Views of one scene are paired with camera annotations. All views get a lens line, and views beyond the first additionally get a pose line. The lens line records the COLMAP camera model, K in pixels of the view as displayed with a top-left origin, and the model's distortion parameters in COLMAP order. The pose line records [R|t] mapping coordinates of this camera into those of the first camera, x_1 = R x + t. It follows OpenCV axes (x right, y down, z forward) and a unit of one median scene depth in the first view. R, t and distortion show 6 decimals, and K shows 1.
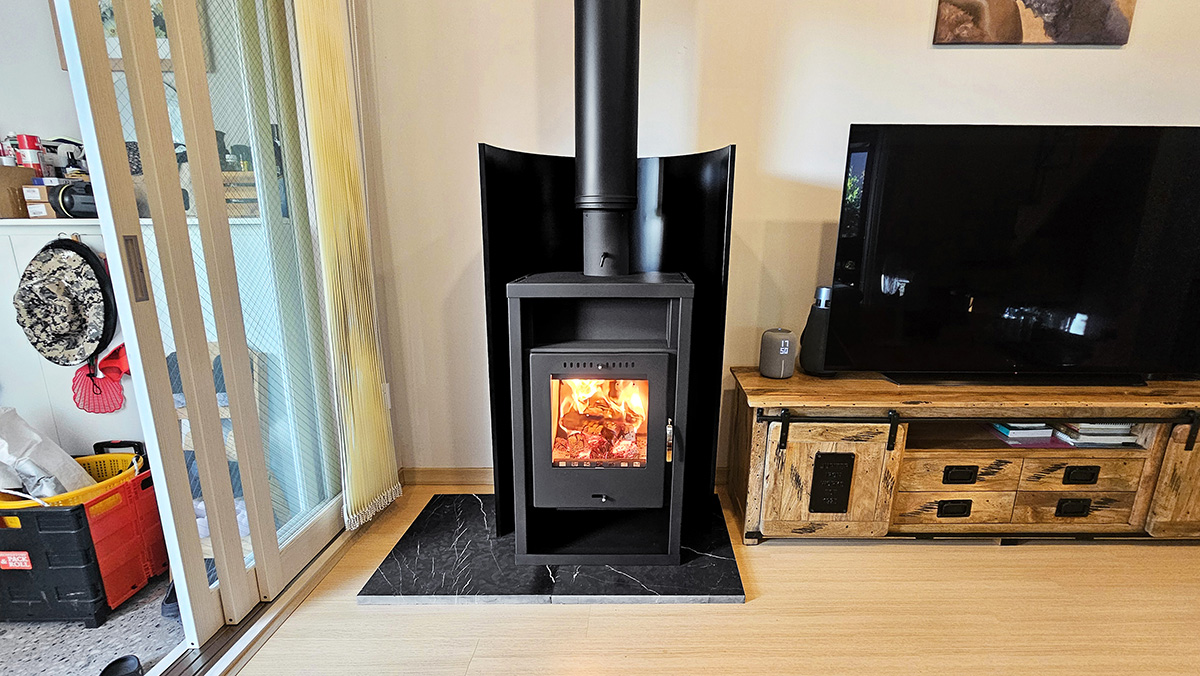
lens RADIAL K [[497.4, 0, 611.5], [0, 497.4, 328.8], [0, 0, 1]] dist [0.000299, -0.000475]
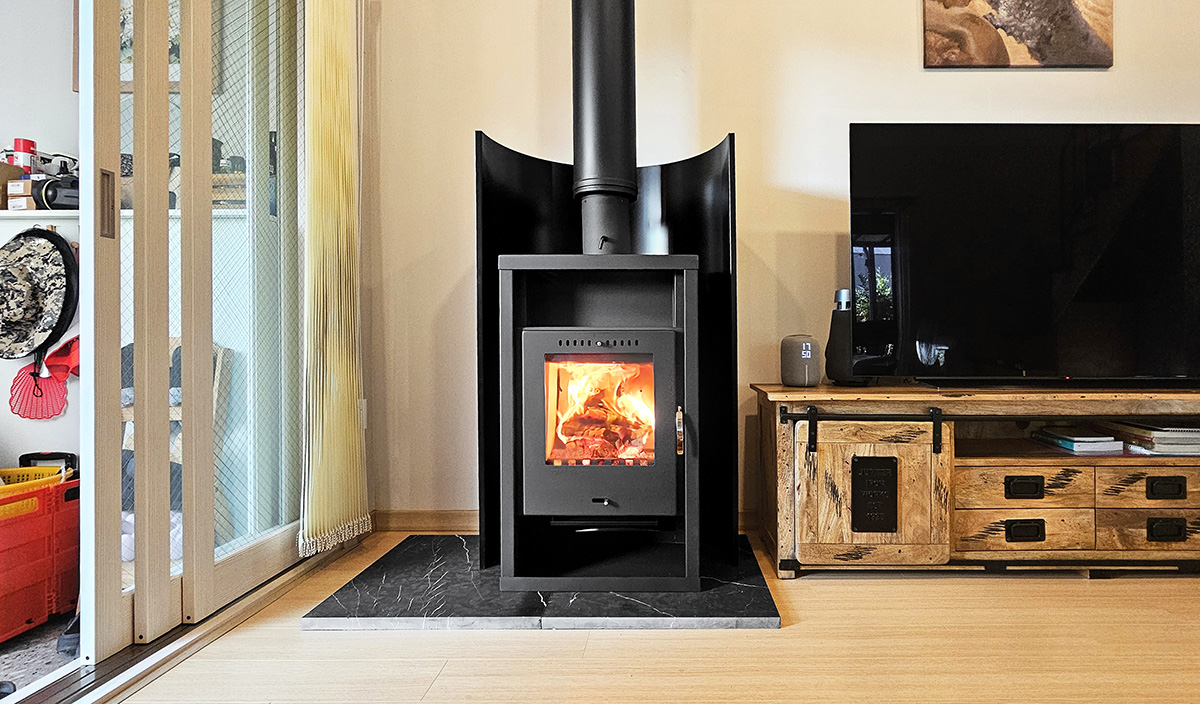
lens RADIAL K [[543.3, 0, 625.8], [0, 543.3, 310.9], [0, 0, 1]] dist [0.000479, -0.000742]
pose [[0.999757, -0.021984, 0.001357, 0.021345], [0.021727, 0.974192, -0.224674, 0.204238], [0.003617, 0.224649, 0.974433, 0.018904]]
